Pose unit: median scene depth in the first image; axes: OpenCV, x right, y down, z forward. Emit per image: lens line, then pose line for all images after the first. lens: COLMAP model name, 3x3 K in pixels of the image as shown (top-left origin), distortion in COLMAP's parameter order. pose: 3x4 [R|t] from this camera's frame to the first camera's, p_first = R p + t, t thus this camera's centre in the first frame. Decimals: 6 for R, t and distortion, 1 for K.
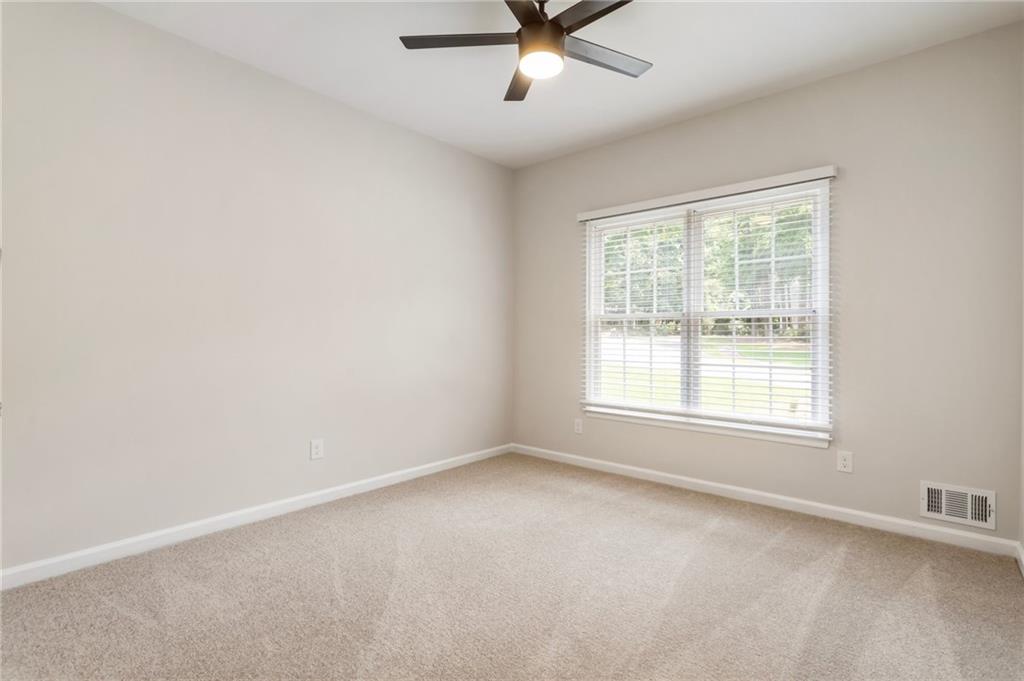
lens RADIAL K [[483.2, 0, 516.8], [0, 483.2, 336.5], [0, 0, 1]] dist [0.002694, 0.000898]
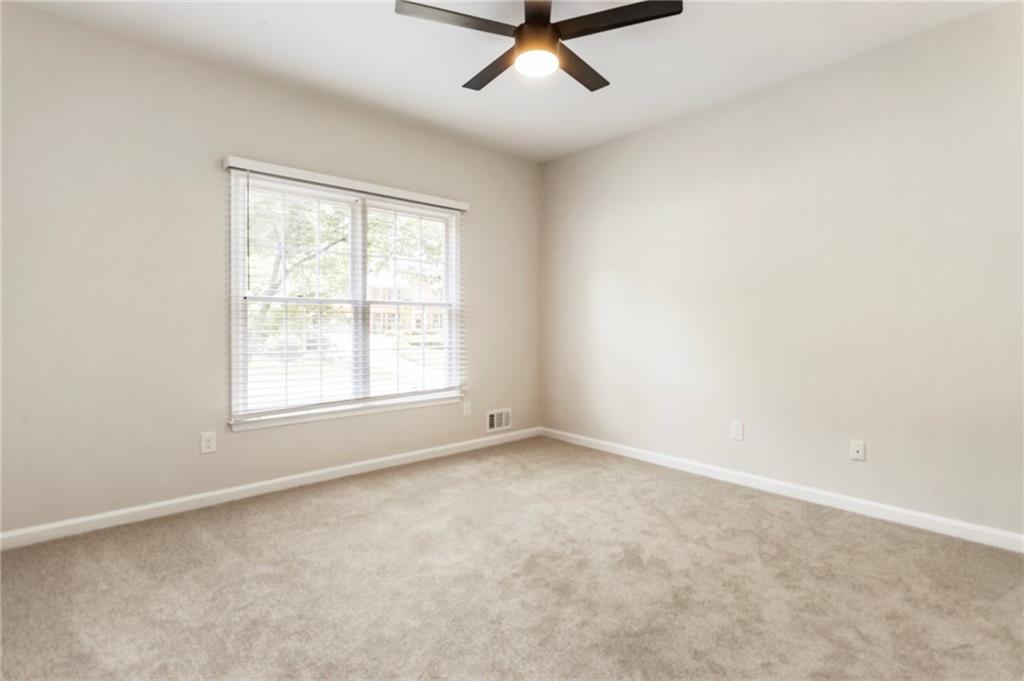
lens RADIAL K [[495.2, 0, 512.0], [0, 495.2, 325.6], [0, 0, 1]] dist [-0.000090, -0.000102]
pose [[0.143488, -0.006857, 0.989628, -0.766857], [-0.008396, 0.999932, 0.008145, -0.007582], [-0.989616, -0.009477, 0.143421, 0.638534]]
